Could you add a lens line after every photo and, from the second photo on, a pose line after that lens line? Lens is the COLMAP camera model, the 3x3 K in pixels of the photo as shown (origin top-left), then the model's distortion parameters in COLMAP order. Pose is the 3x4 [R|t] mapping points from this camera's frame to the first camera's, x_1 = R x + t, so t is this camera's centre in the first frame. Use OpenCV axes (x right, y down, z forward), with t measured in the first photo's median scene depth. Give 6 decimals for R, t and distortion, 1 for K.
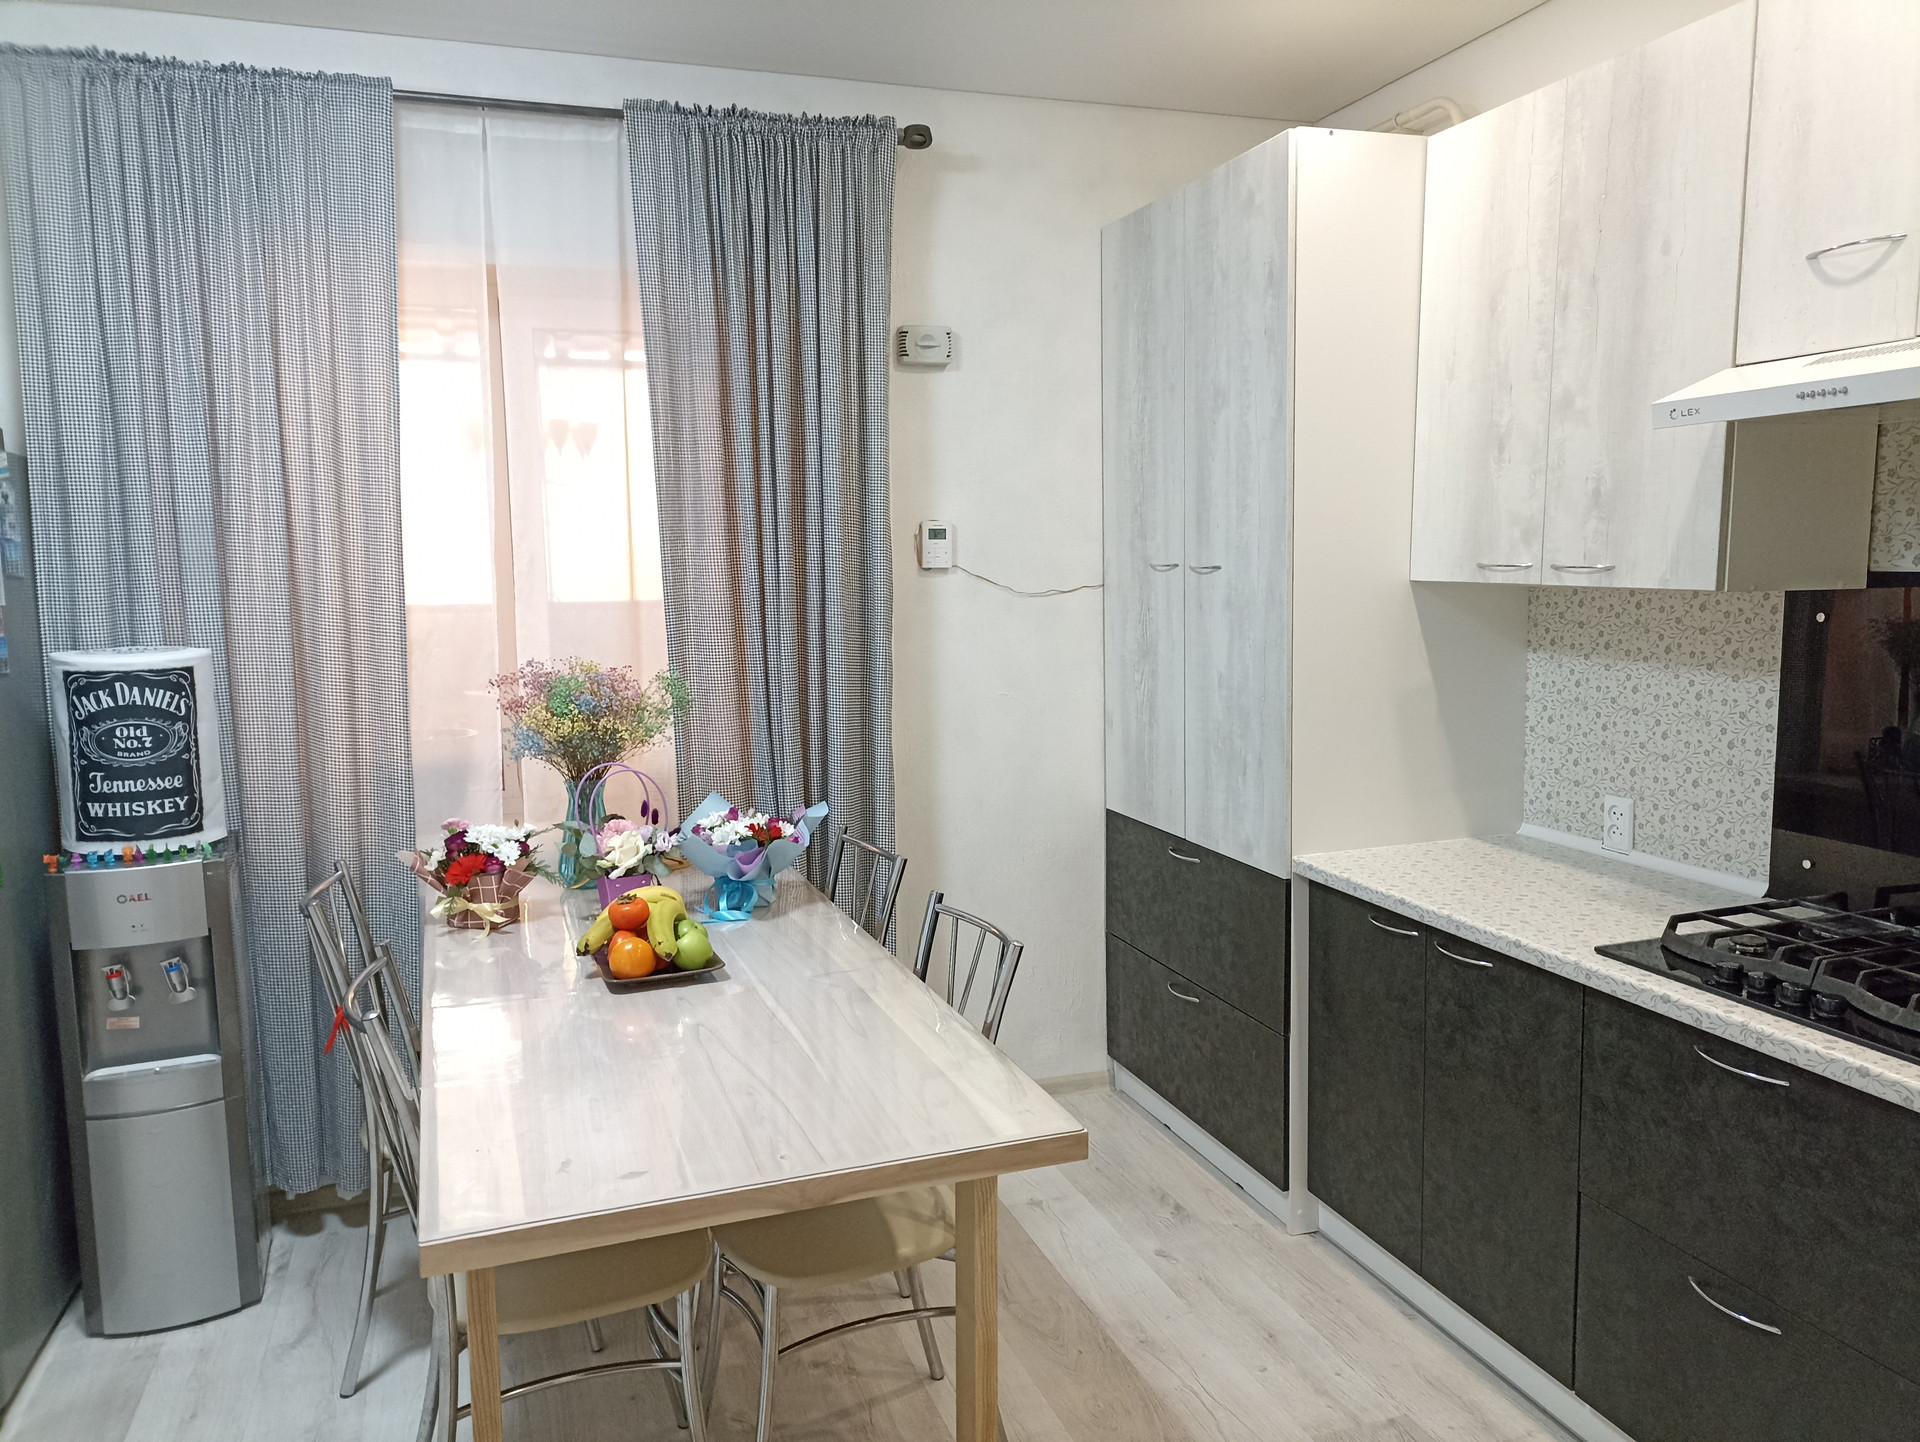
lens RADIAL K [[1409.3, 0, 960.0], [0, 1409.3, 721.0], [0, 0, 1]] dist [0.023307, -0.010803]
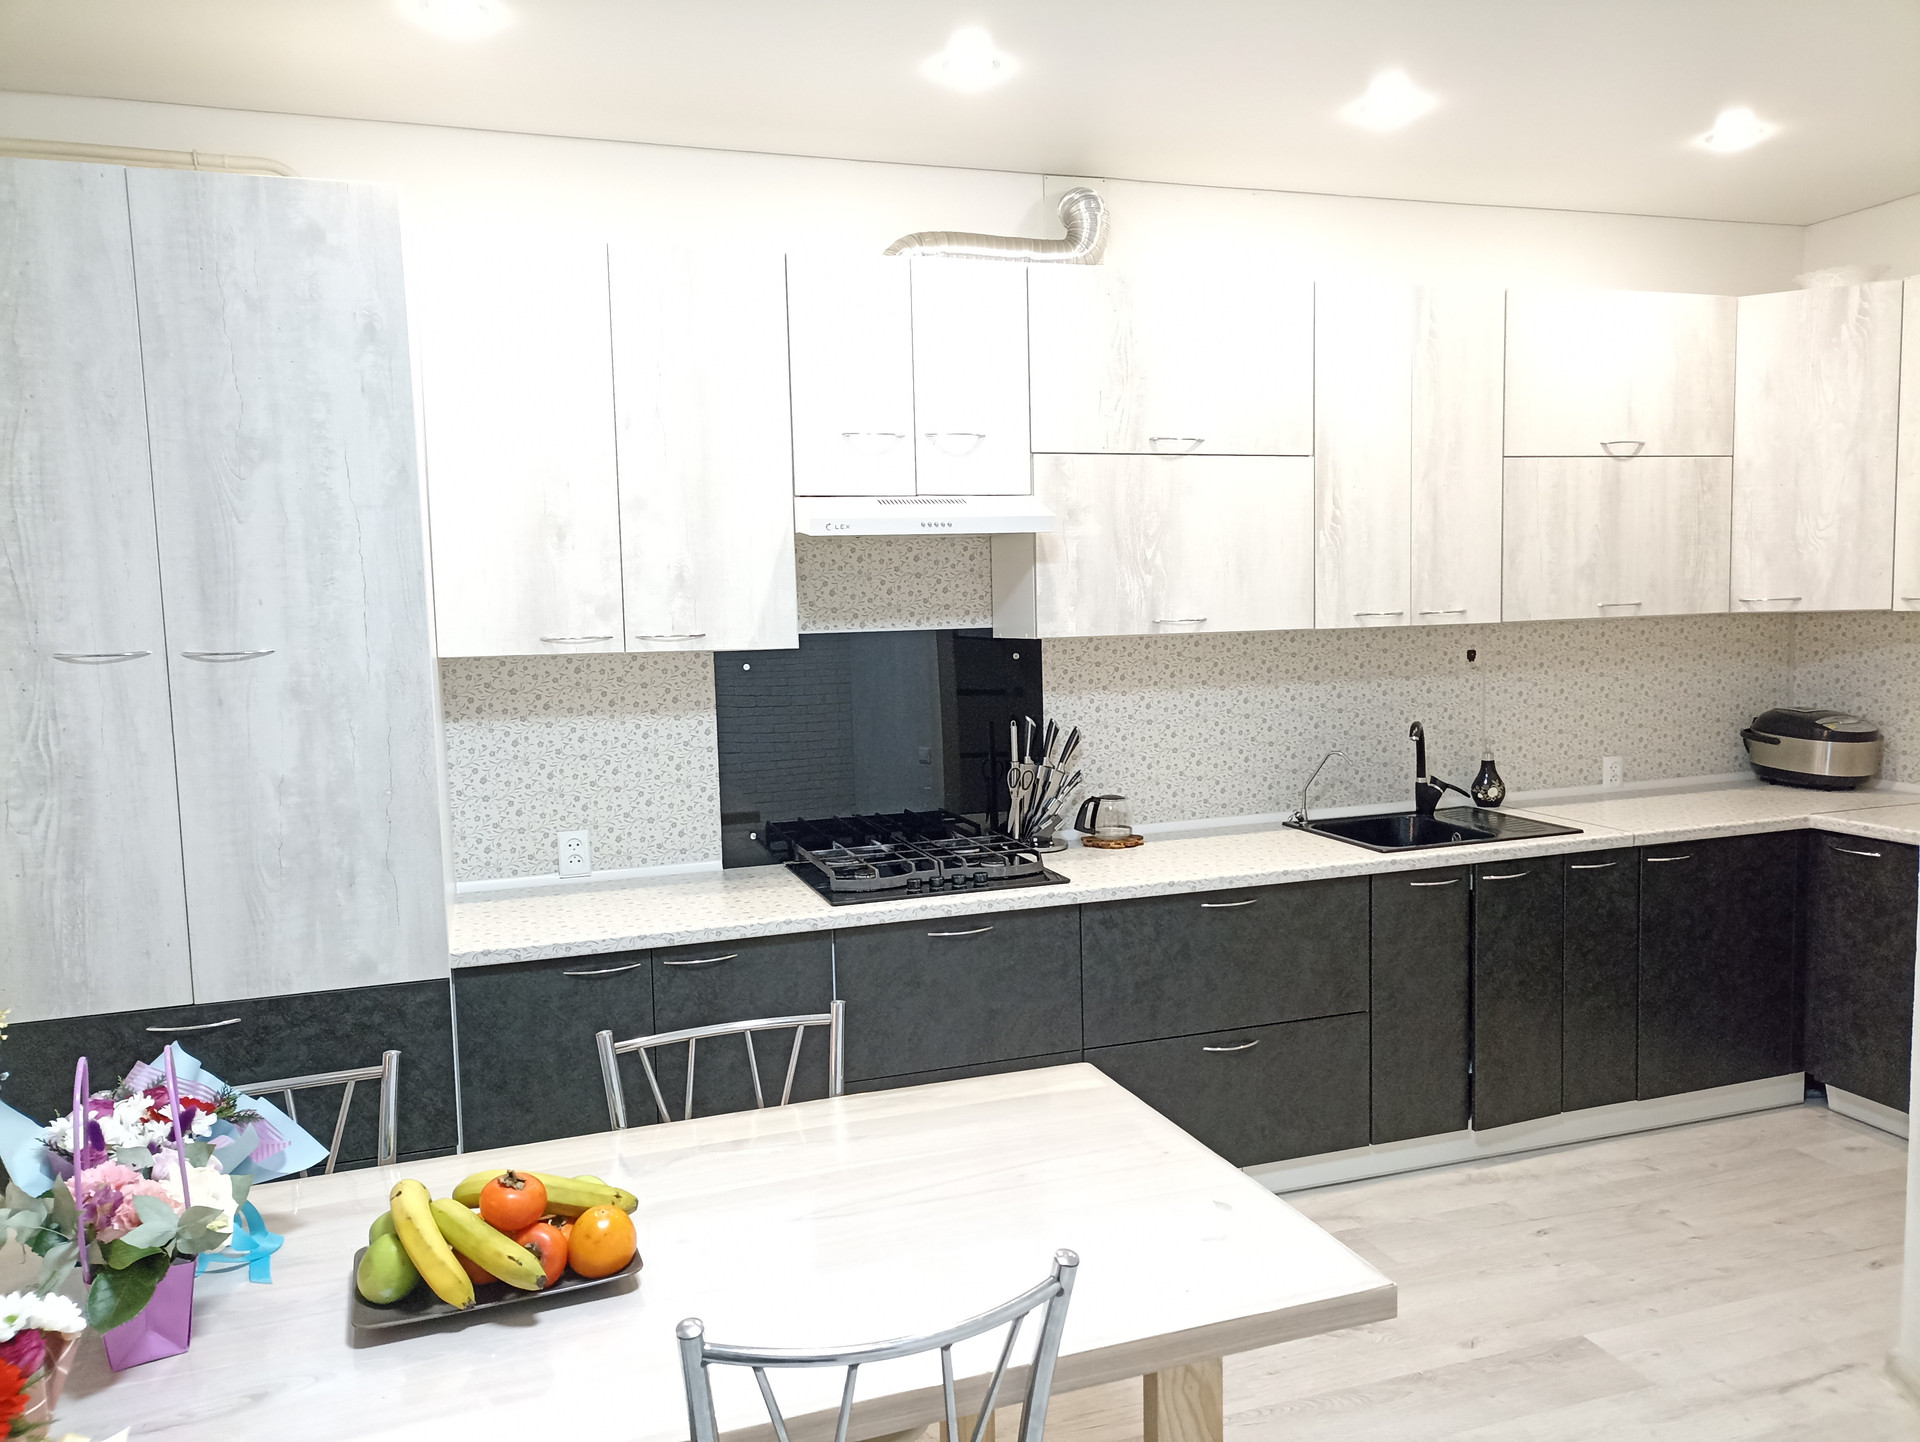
lens RADIAL K [[1409.3, 0, 960.0], [0, 1409.3, 721.0], [0, 0, 1]] dist [0.023307, -0.010803]
pose [[-0.002147, -0.073122, 0.997321, -0.721316], [0.144536, 0.986828, 0.072664, -0.077754], [-0.989497, 0.144305, 0.008451, 0.657692]]
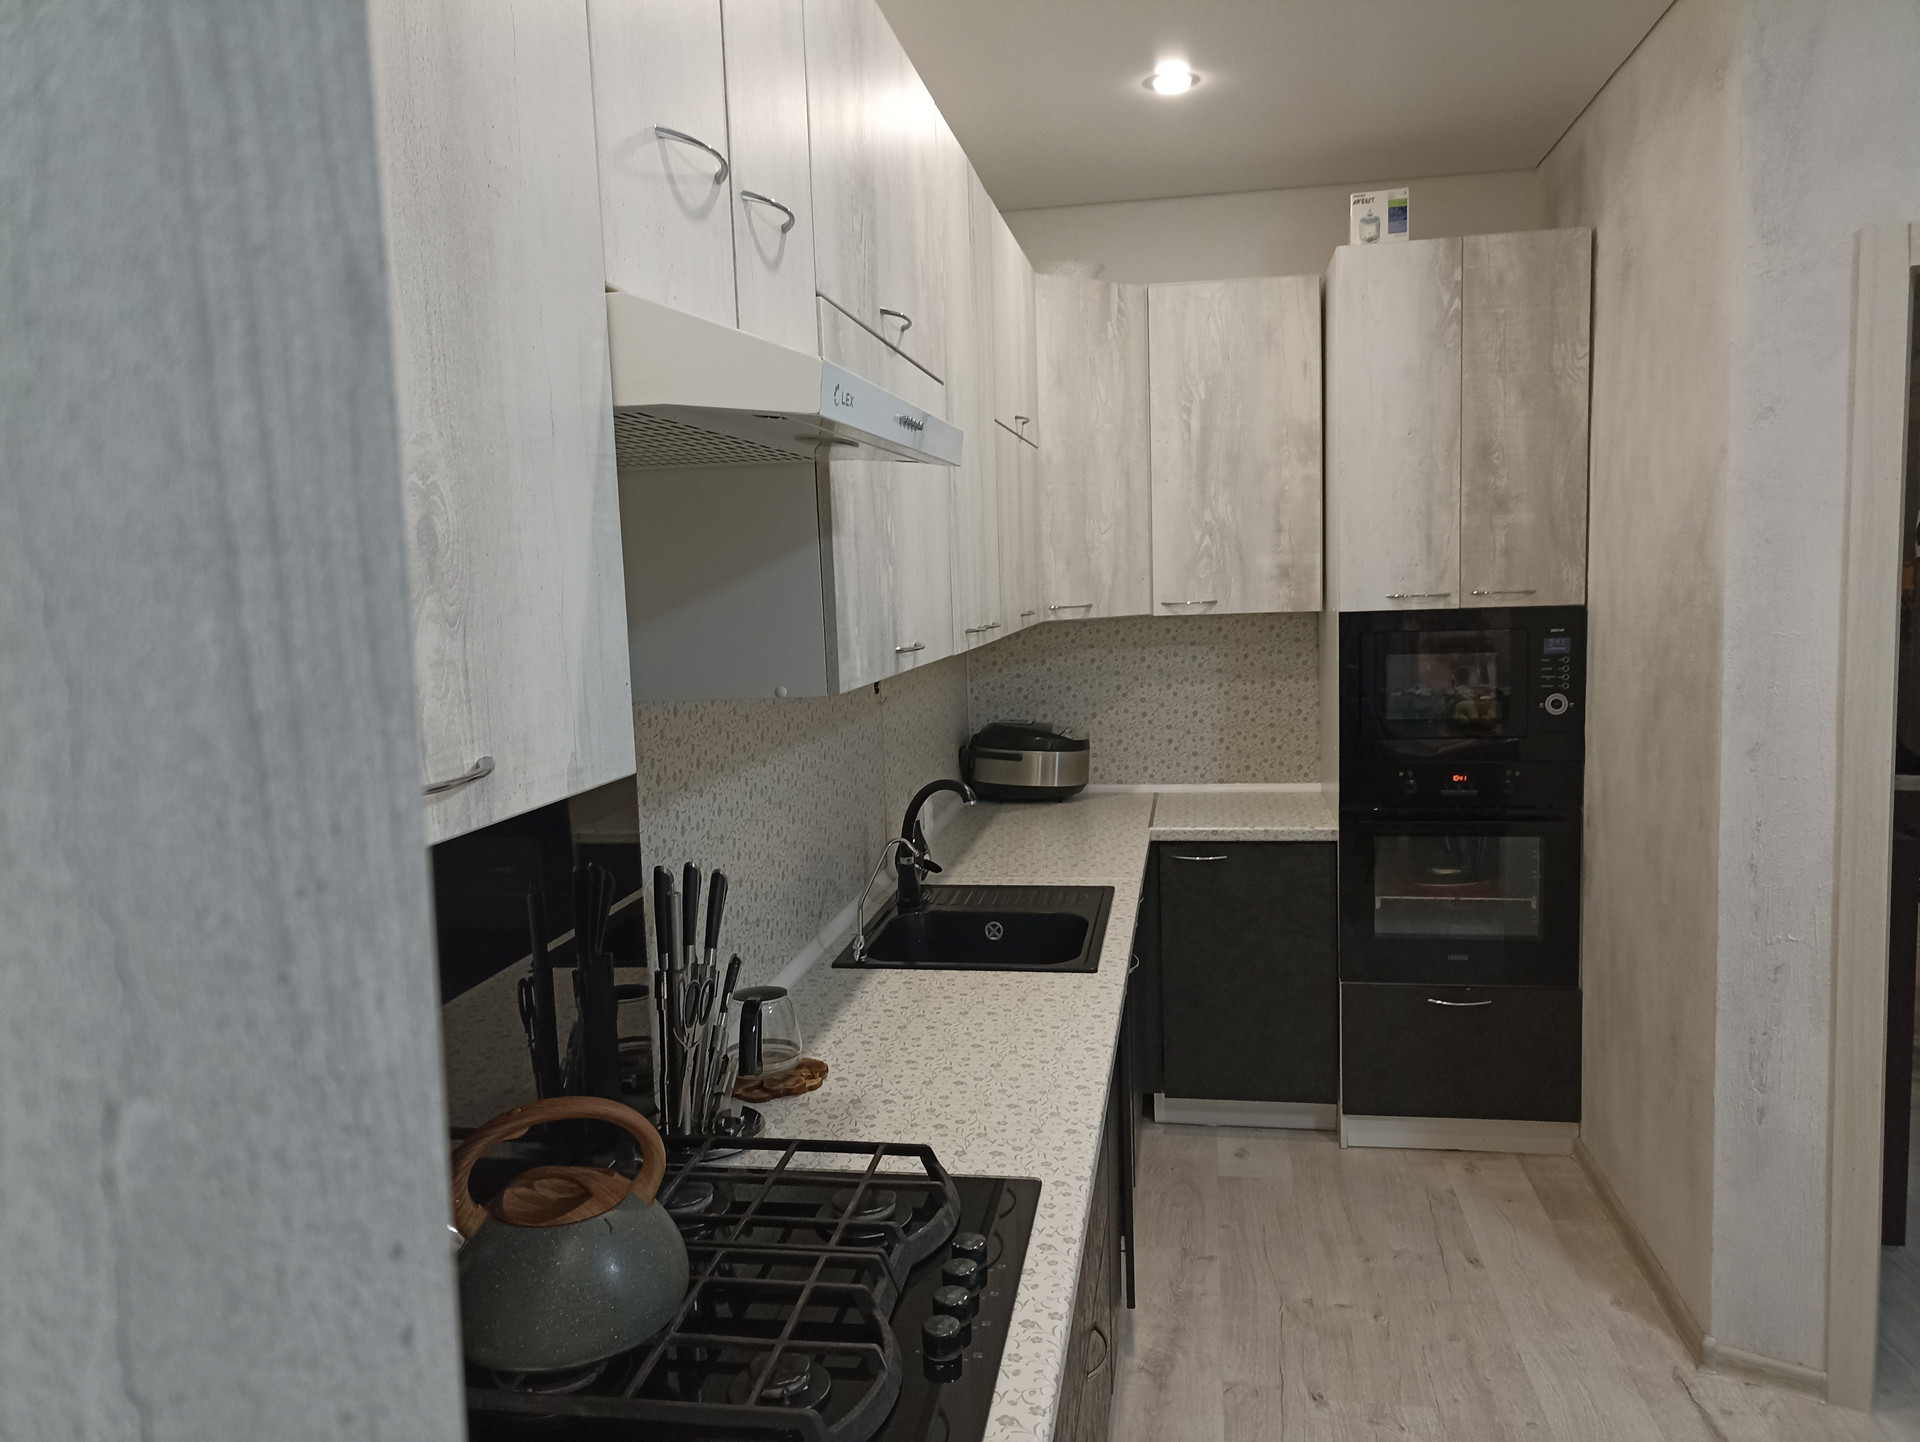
lens RADIAL K [[1409.3, 0, 960.0], [0, 1409.3, 721.0], [0, 0, 1]] dist [0.023307, -0.010803]
pose [[-0.882781, -0.004417, 0.469765, 0.179291], [0.102353, 0.974126, 0.201500, -0.149704], [-0.458500, 0.225962, -0.859487, 1.056383]]
